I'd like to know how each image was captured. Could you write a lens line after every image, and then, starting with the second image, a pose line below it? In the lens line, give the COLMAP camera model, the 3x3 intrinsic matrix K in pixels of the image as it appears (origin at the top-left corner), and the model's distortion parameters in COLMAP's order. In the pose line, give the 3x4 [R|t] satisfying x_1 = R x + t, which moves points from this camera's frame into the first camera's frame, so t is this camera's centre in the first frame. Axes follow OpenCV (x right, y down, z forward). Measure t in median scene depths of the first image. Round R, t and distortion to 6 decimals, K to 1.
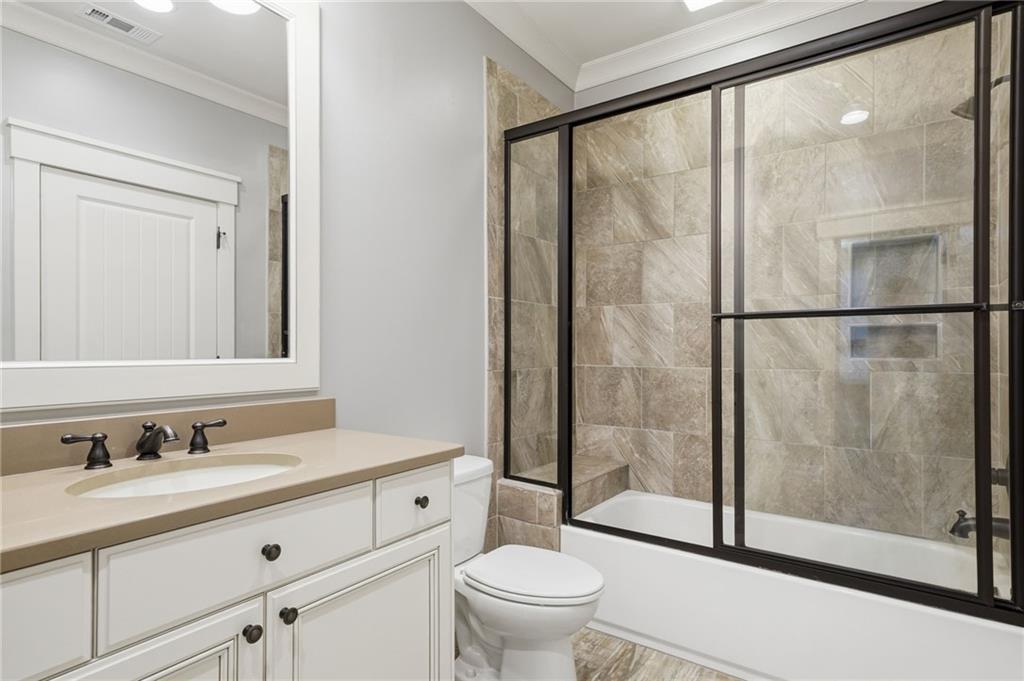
lens RADIAL K [[545.6, 0, 508.8], [0, 545.6, 346.9], [0, 0, 1]] dist [0.006807, 0.000201]
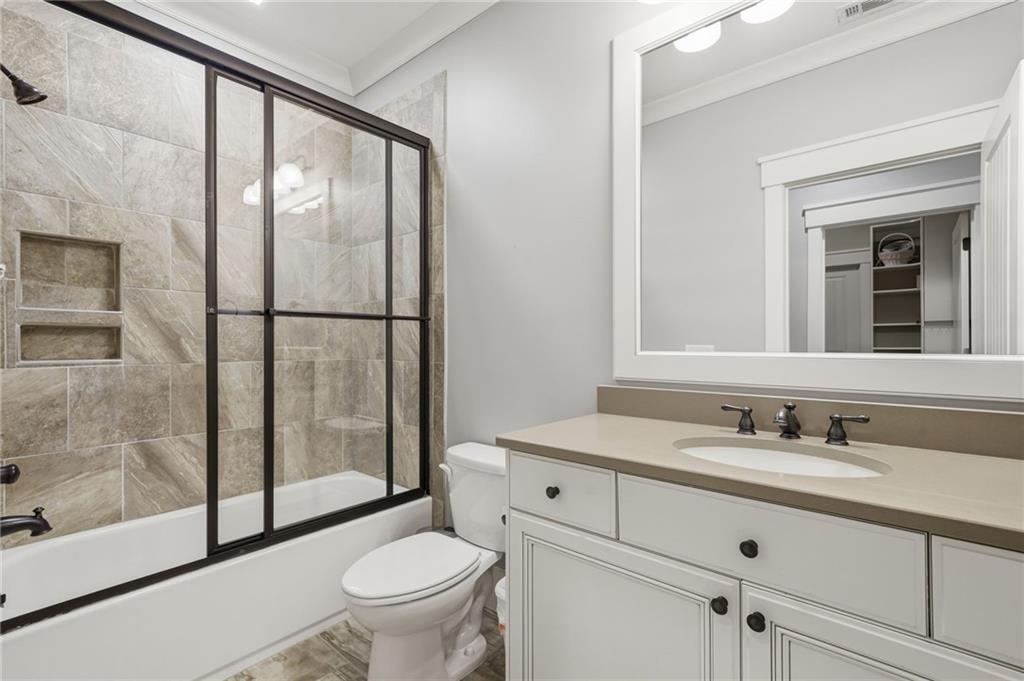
lens RADIAL K [[447.4, 0, 512.0], [0, 447.4, 340.5], [0, 0, 1]] dist [0.003000, 0.000130]
pose [[-0.073496, -0.004272, -0.997286, 0.355511], [0.000689, 0.999990, -0.004335, 0.003746], [0.997295, -0.001006, -0.073492, 0.521649]]
